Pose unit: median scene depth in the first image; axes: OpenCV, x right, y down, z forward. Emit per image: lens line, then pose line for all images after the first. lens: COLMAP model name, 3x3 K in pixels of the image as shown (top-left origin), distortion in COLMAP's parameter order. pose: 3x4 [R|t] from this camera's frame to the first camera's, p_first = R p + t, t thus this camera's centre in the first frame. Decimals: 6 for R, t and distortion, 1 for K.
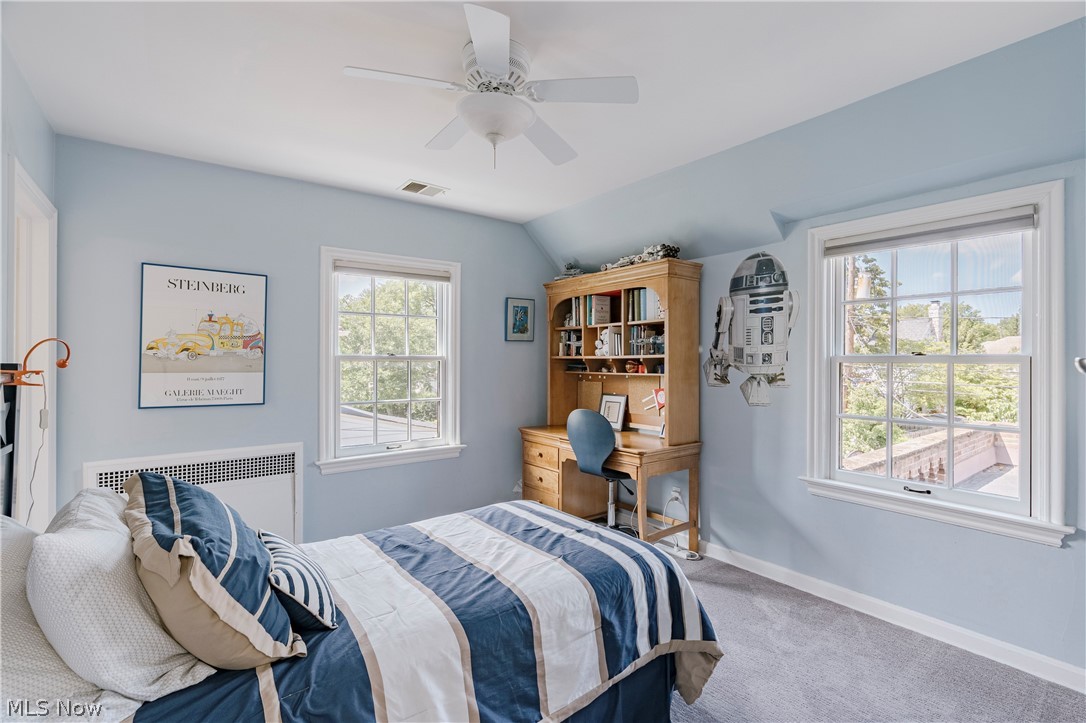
lens RADIAL K [[495.1, 0, 546.5], [0, 495.1, 360.2], [0, 0, 1]] dist [-0.002058, -0.000518]
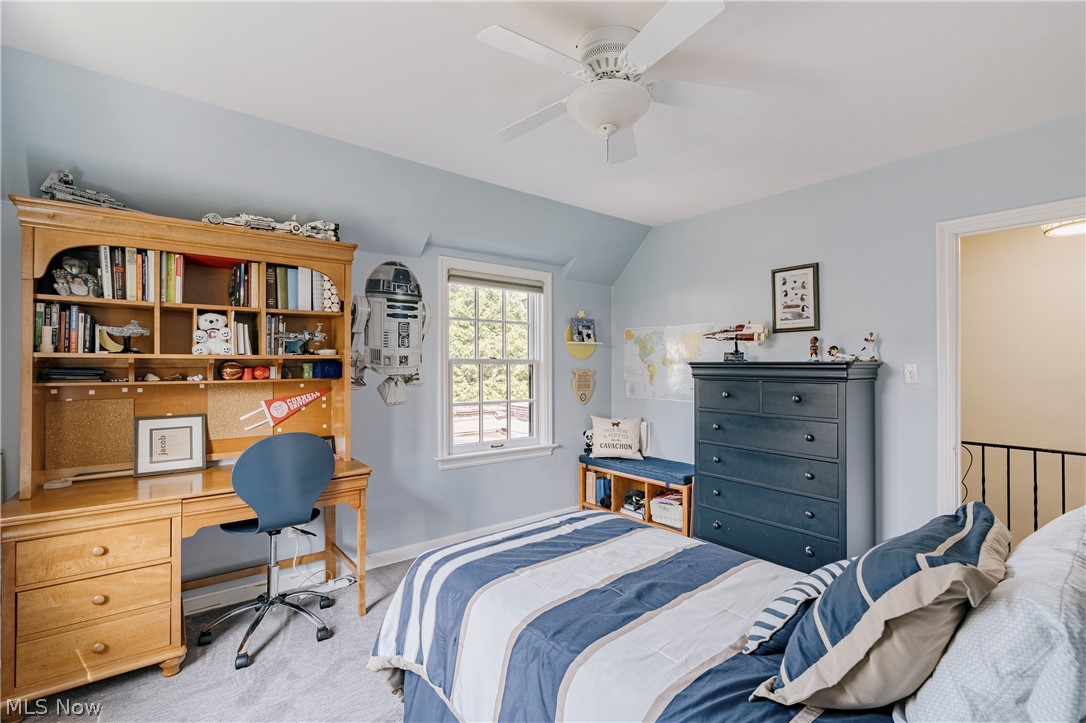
lens RADIAL K [[495.1, 0, 546.2], [0, 495.1, 361.4], [0, 0, 1]] dist [-0.002058, -0.000518]
pose [[-0.018122, 0.003200, 0.999831, -0.638012], [-0.000773, 0.999995, -0.003214, 0.002141], [-0.999835, -0.000831, -0.018119, 0.687483]]
